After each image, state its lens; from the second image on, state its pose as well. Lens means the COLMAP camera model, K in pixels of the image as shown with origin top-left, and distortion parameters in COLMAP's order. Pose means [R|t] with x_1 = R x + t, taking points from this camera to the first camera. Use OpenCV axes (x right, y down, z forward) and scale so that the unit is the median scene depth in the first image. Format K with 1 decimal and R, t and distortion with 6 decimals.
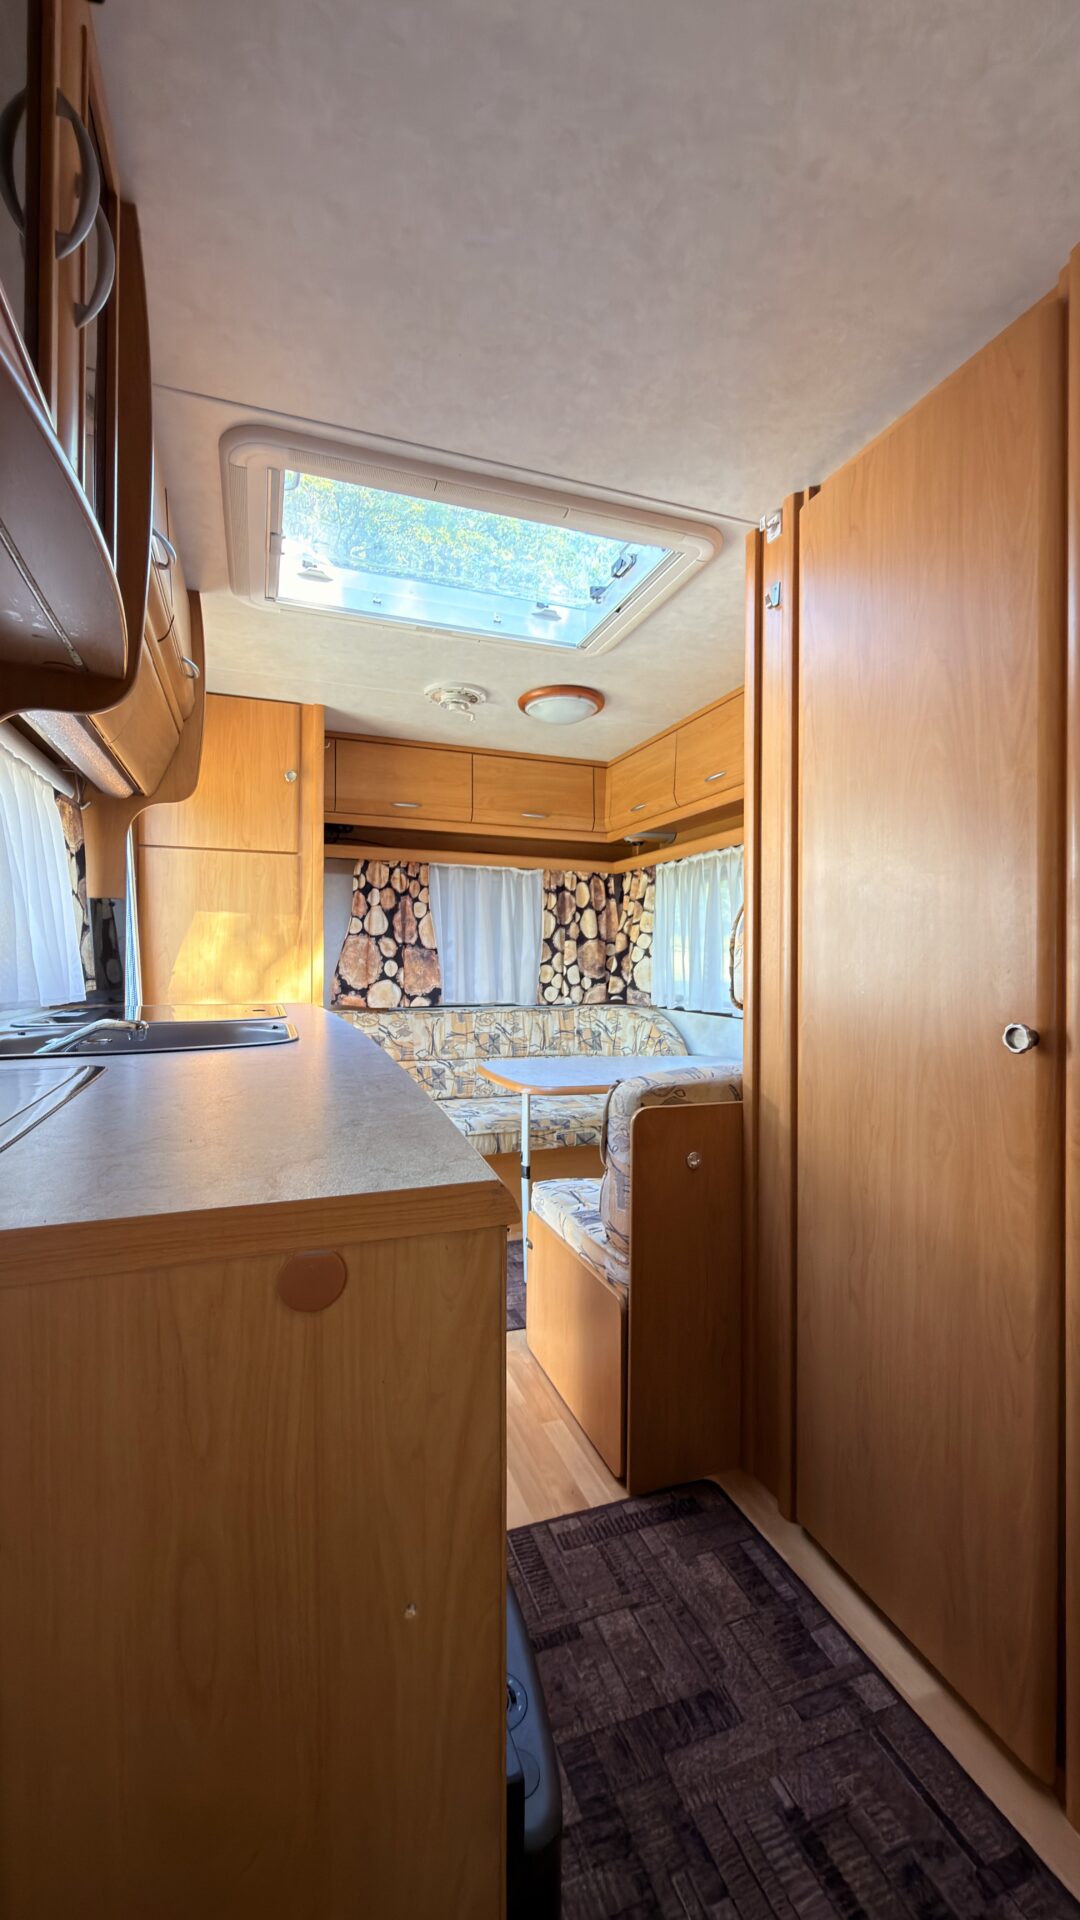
lens RADIAL K [[768.9, 0, 538.5], [0, 768.9, 954.1], [0, 0, 1]] dist [0.000043, -0.000246]
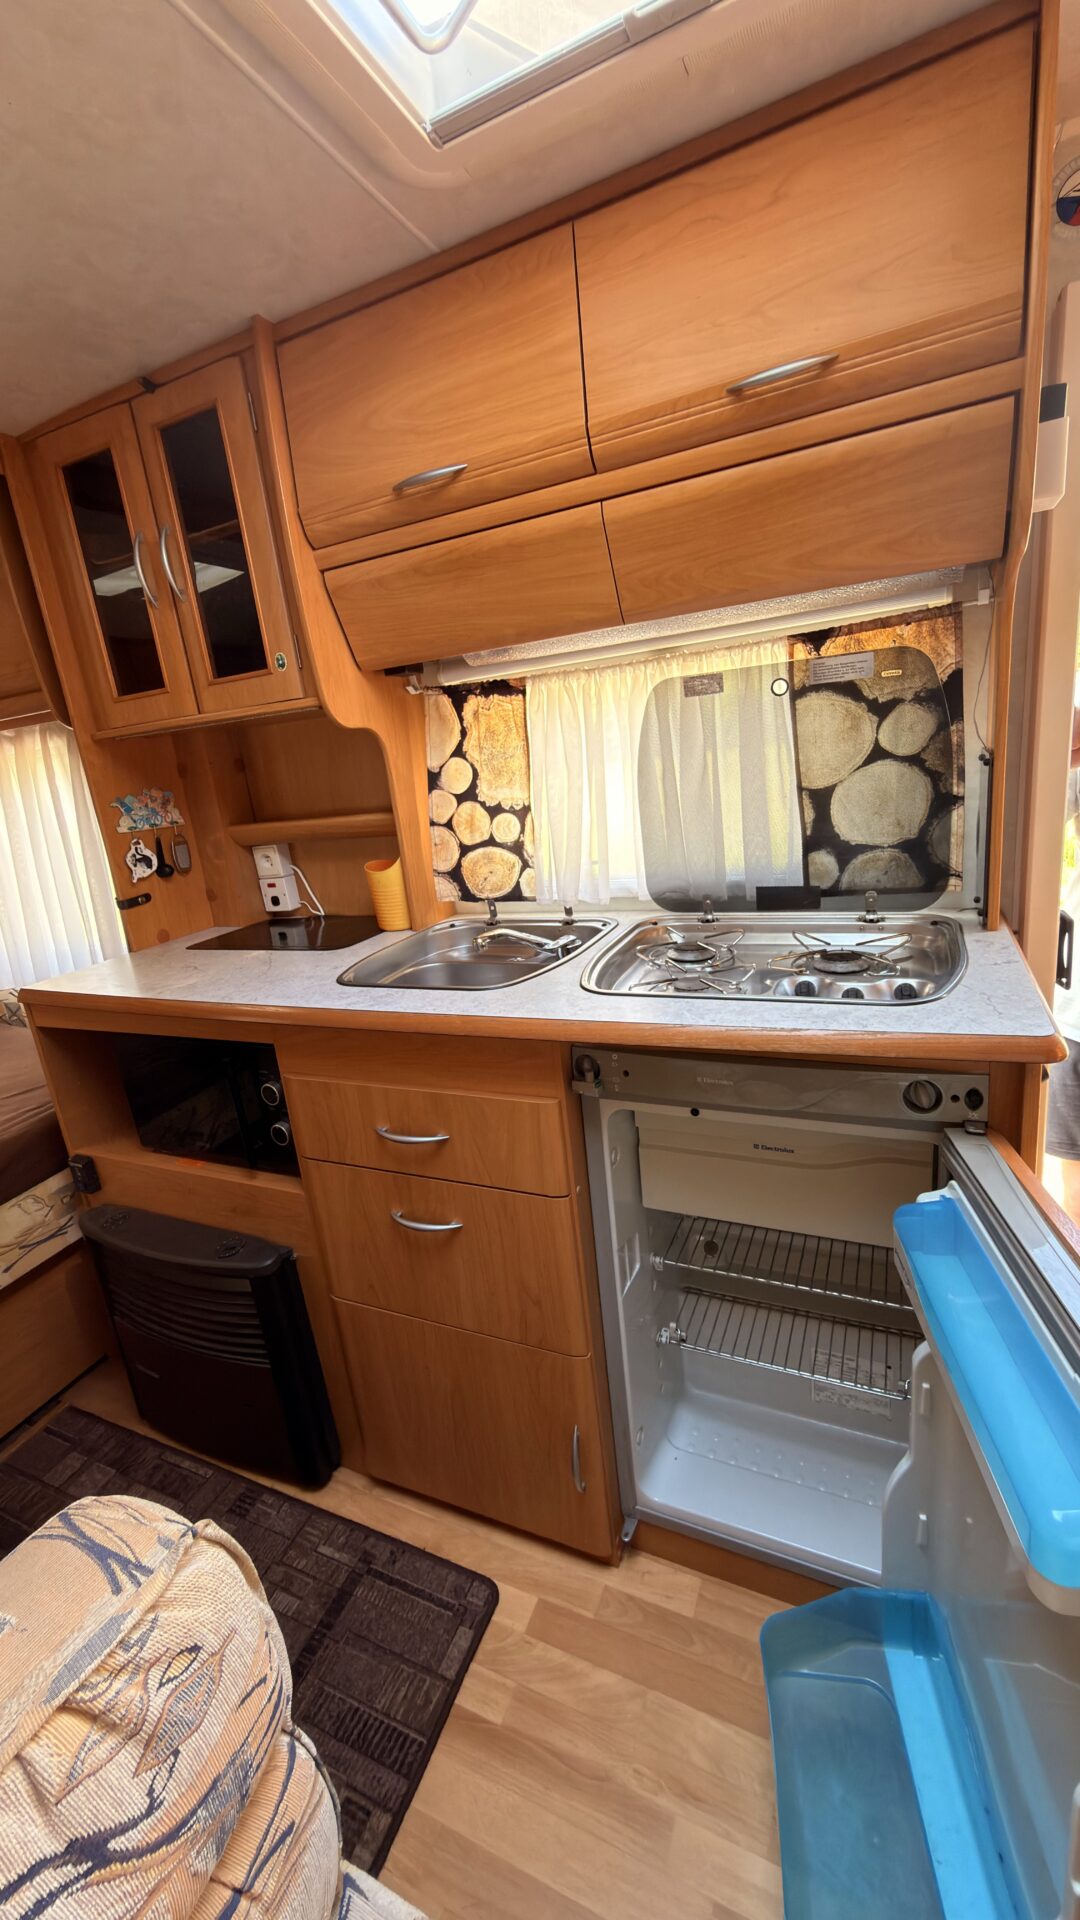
lens RADIAL K [[768.9, 0, 538.5], [0, 768.9, 954.1], [0, 0, 1]] dist [0.000043, -0.000246]
pose [[-0.698295, 0.262973, -0.665754, 0.078780], [0.114440, 0.959123, 0.258819, -0.063350], [0.706602, 0.104543, -0.699846, 0.645459]]
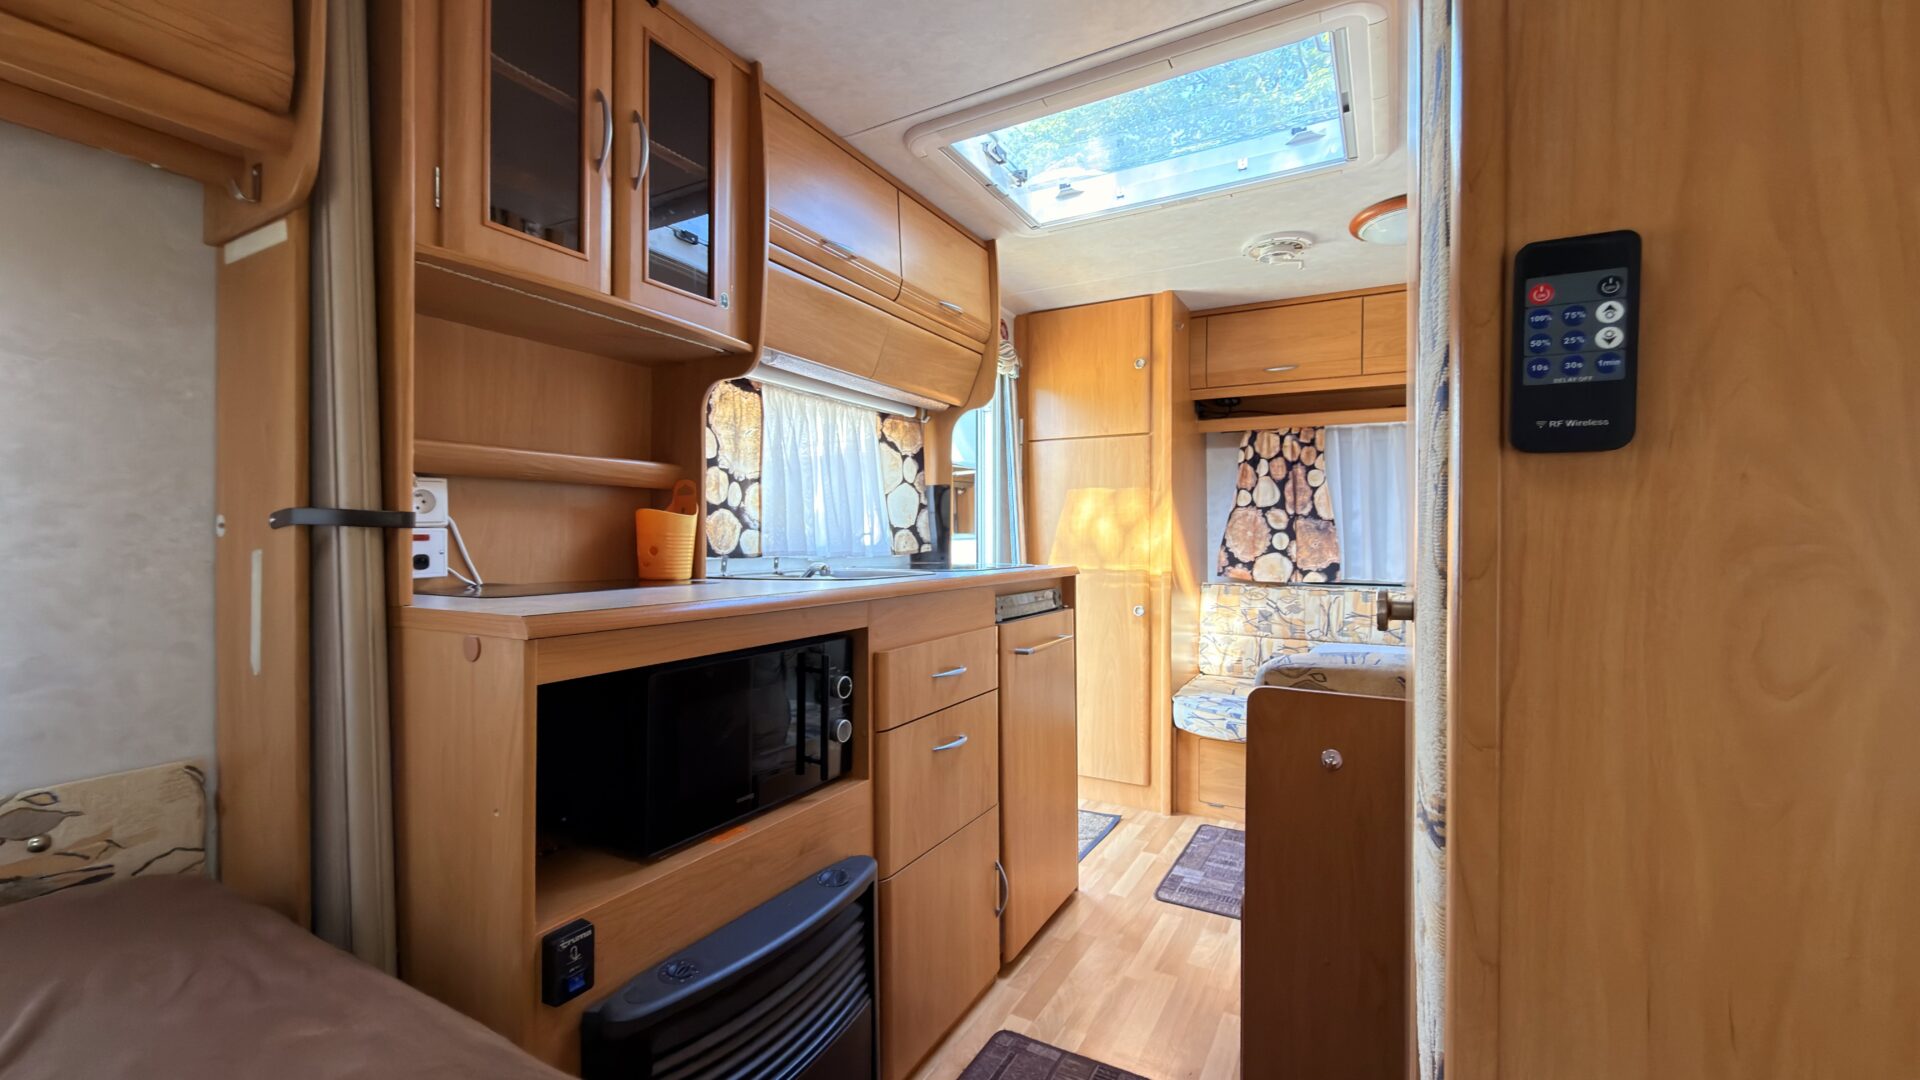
lens RADIAL K [[768.9, 0, 954.9], [0, 768.9, 542.5], [0, 0, 1]] dist [0.000043, -0.000246]
pose [[0.645582, 0.000381, -0.763691, 0.276567], [0.005977, 0.999967, 0.005551, 0.012533], [0.763668, -0.008149, 0.645558, 0.072404]]
